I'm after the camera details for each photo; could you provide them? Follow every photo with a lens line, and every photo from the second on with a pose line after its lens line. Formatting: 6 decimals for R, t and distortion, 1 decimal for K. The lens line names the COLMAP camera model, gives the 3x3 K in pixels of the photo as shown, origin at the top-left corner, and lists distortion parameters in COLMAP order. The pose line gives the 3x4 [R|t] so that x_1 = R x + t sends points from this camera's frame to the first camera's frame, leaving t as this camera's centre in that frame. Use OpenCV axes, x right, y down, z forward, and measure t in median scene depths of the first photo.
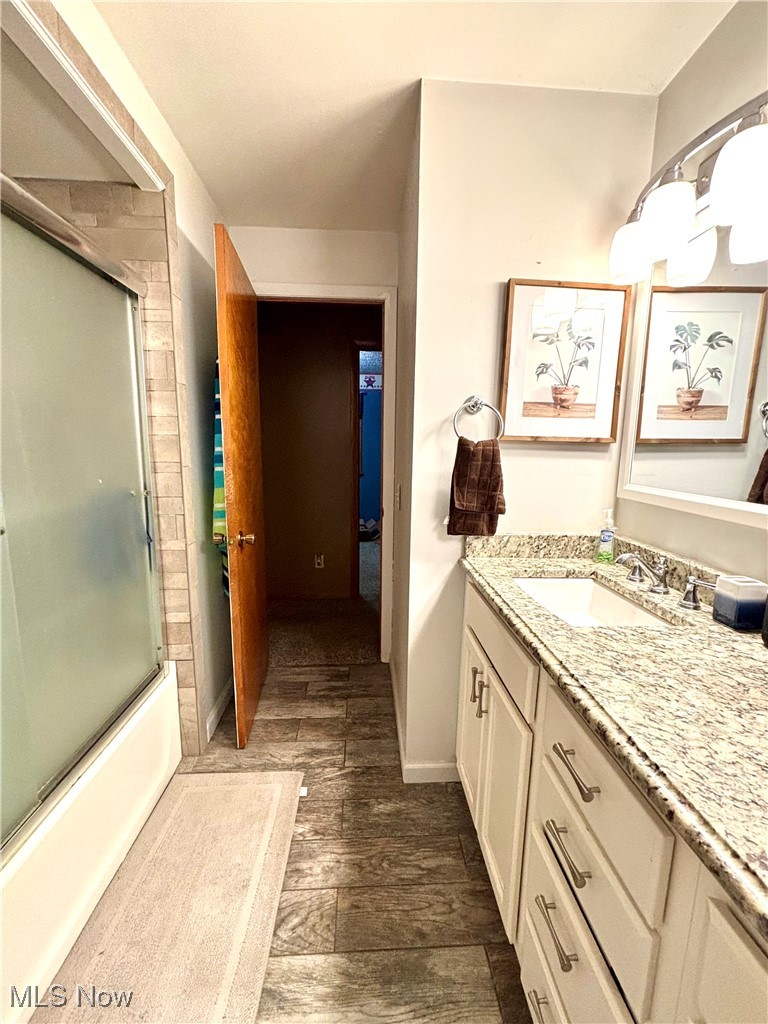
lens RADIAL K [[412.6, 0, 384.5], [0, 412.6, 511.6], [0, 0, 1]] dist [0.001280, 0.000148]
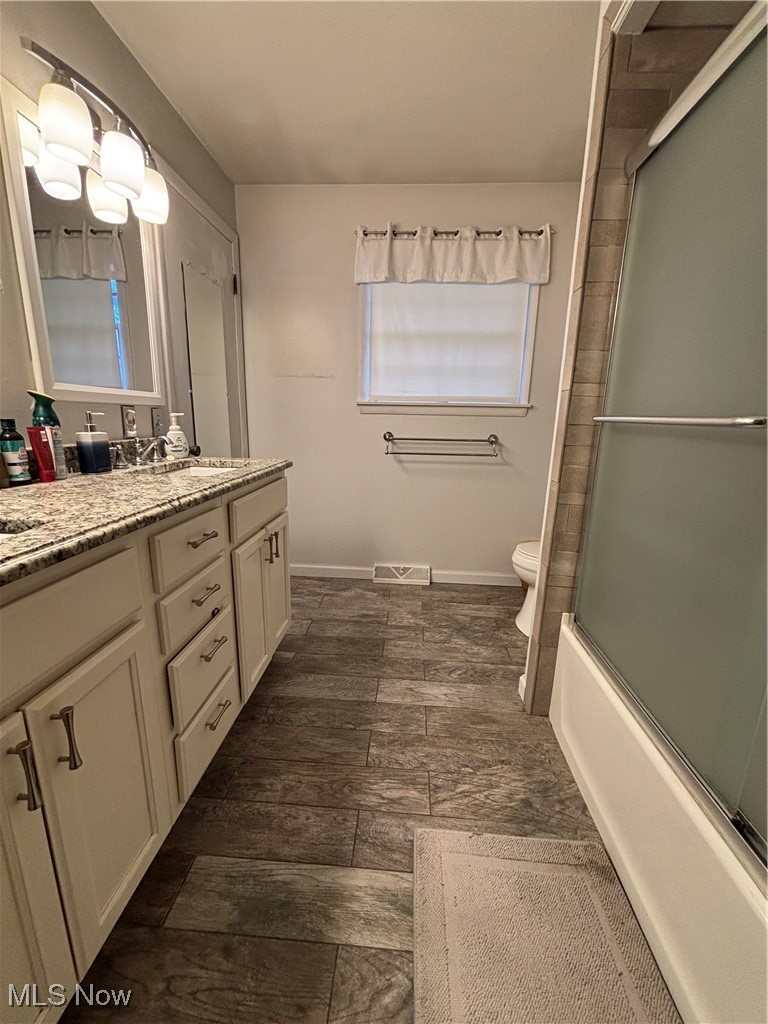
lens RADIAL K [[412.6, 0, 383.8], [0, 412.6, 511.4], [0, 0, 1]] dist [0.001280, 0.000148]
pose [[-0.991602, -0.067771, 0.110146, -0.248291], [-0.021386, 0.925898, 0.377167, -0.055821], [-0.127545, 0.371644, -0.919572, 1.450198]]
